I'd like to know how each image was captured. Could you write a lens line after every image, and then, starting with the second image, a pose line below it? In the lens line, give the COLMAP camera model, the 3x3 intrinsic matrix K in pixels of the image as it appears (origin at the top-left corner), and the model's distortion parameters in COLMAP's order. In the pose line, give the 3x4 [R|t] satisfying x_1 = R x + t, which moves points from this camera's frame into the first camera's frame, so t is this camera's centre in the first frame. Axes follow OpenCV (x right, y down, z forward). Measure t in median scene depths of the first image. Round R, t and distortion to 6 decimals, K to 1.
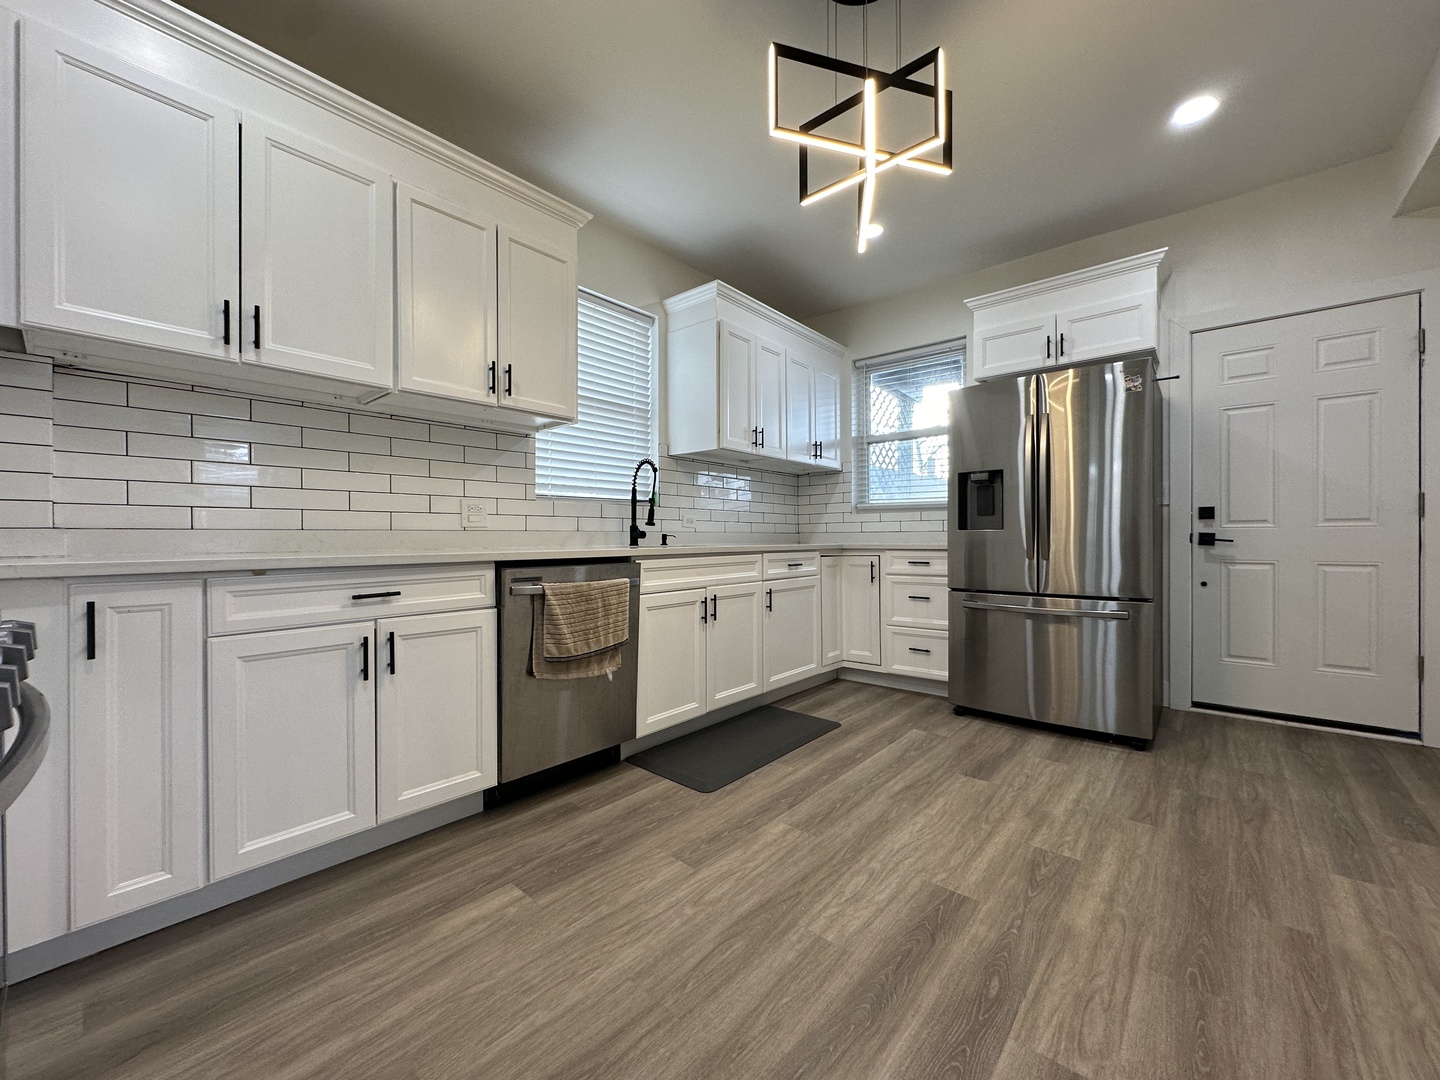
lens RADIAL K [[572.1, 0, 720.0], [0, 572.1, 540.0], [0, 0, 1]] dist [-0.002709, 0.000376]
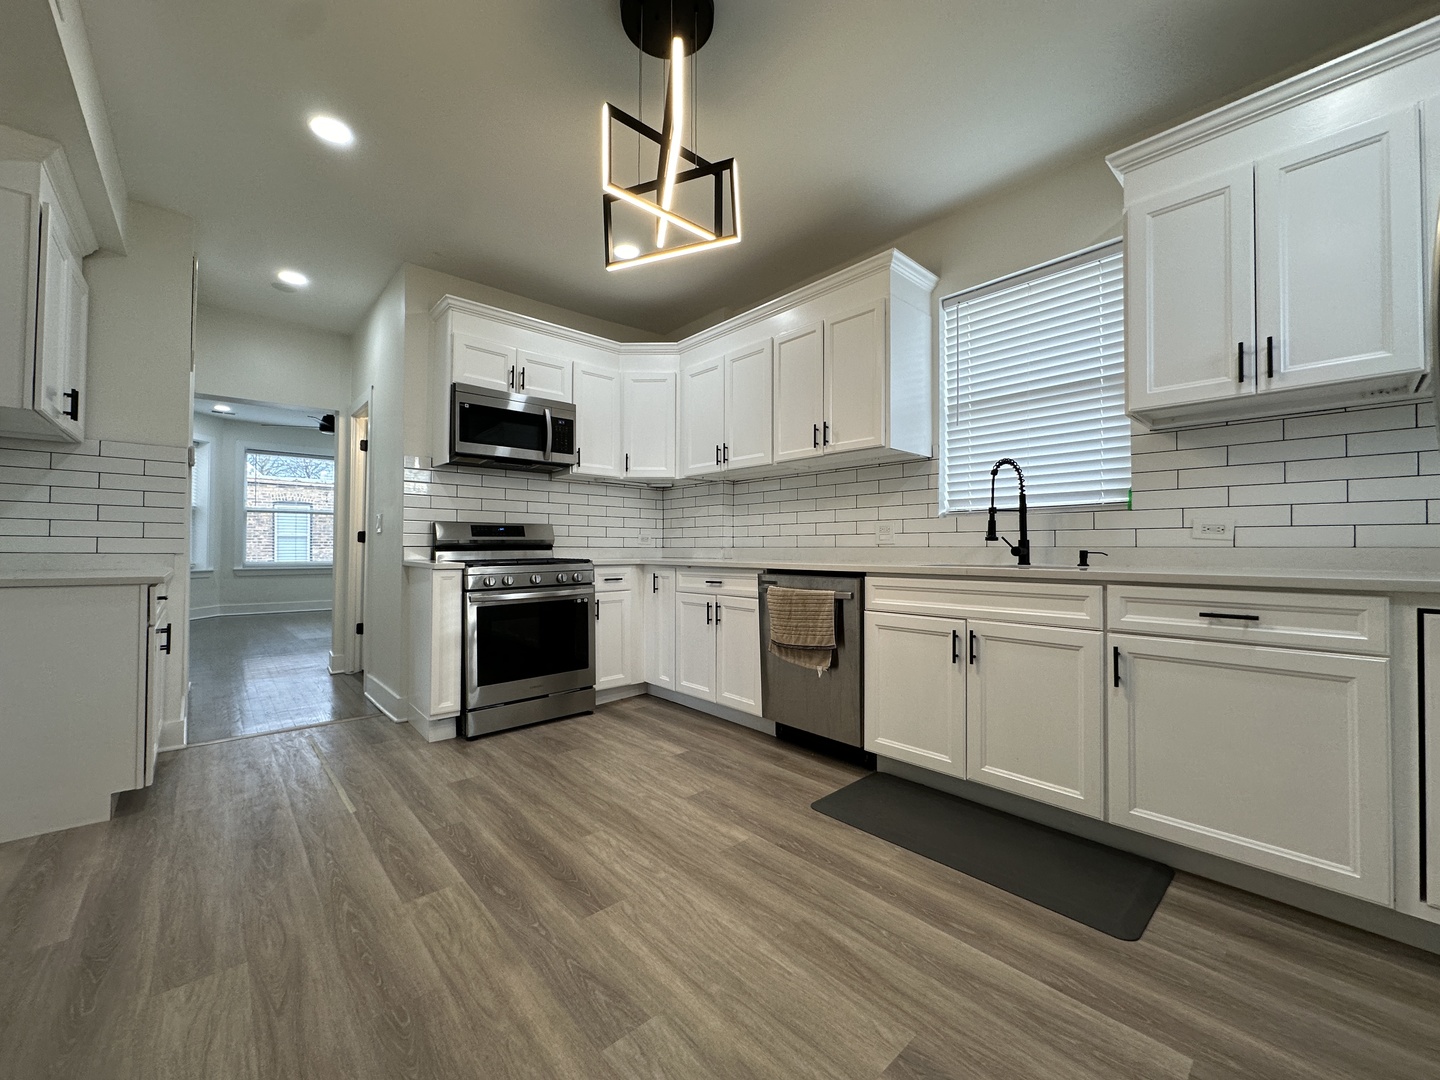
lens RADIAL K [[572.1, 0, 720.0], [0, 572.1, 540.0], [0, 0, 1]] dist [-0.002709, 0.000376]
pose [[-0.121313, -0.010608, -0.992558, 1.070129], [-0.006379, 0.999931, -0.009907, -0.021798], [0.992594, 0.005130, -0.121372, 1.016787]]
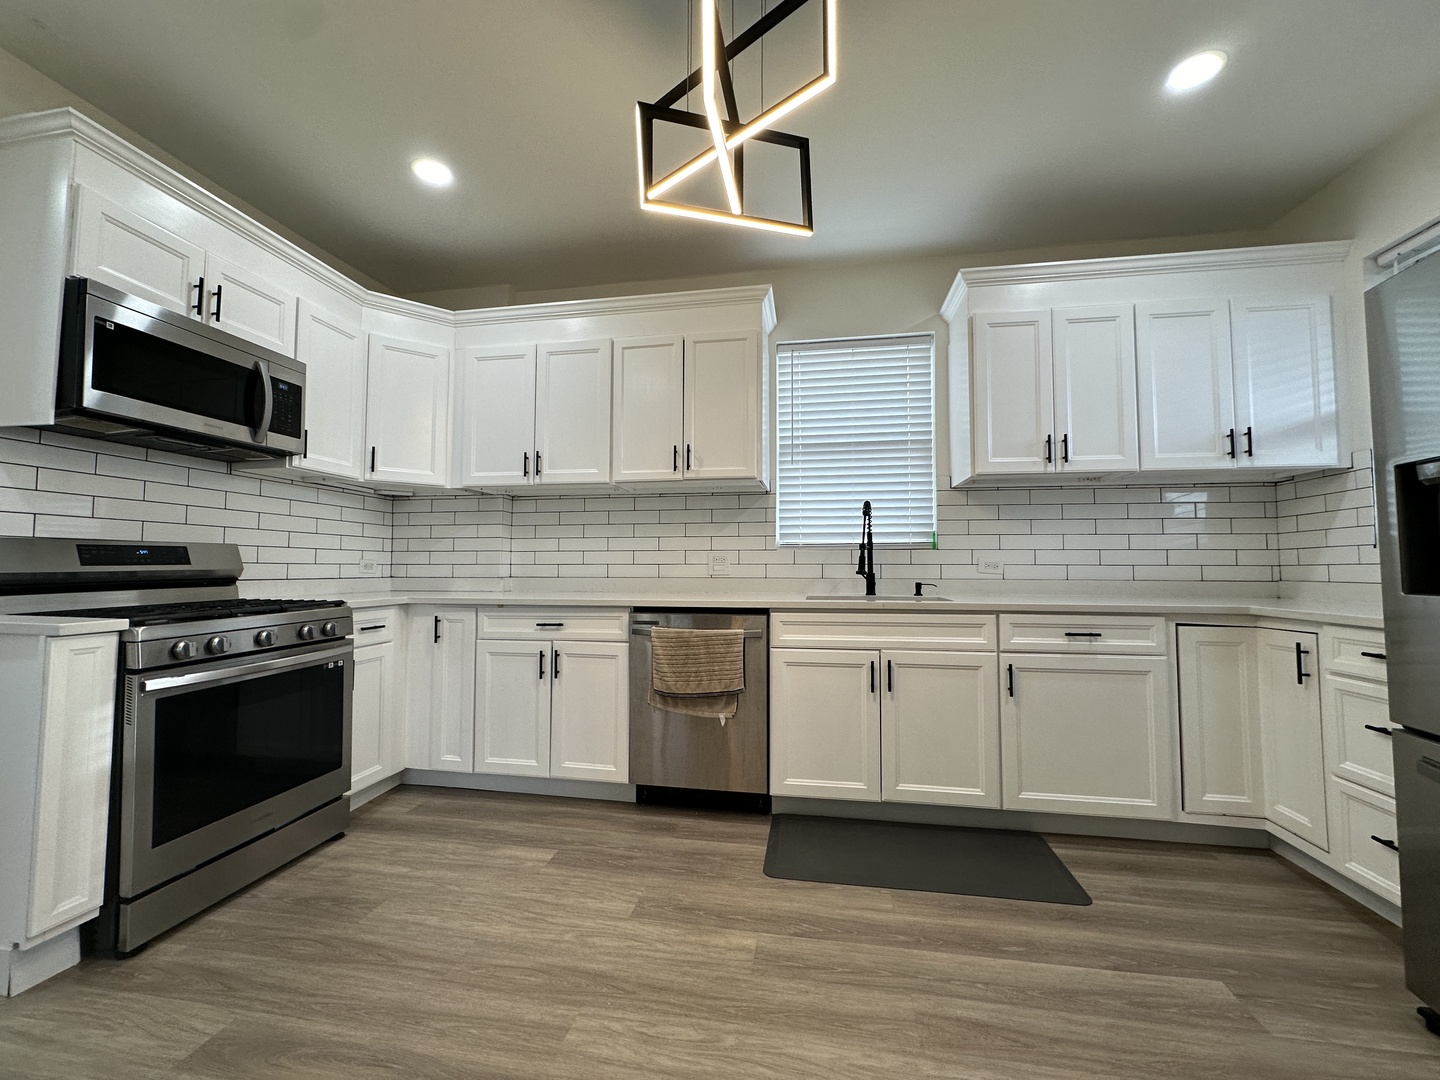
lens RADIAL K [[572.1, 0, 720.0], [0, 572.1, 540.0], [0, 0, 1]] dist [-0.002709, 0.000376]
pose [[0.516924, -0.035481, -0.855296, 0.780430], [-0.007871, 0.998901, -0.046196, -0.051656], [0.855995, 0.030612, 0.516077, 0.476920]]
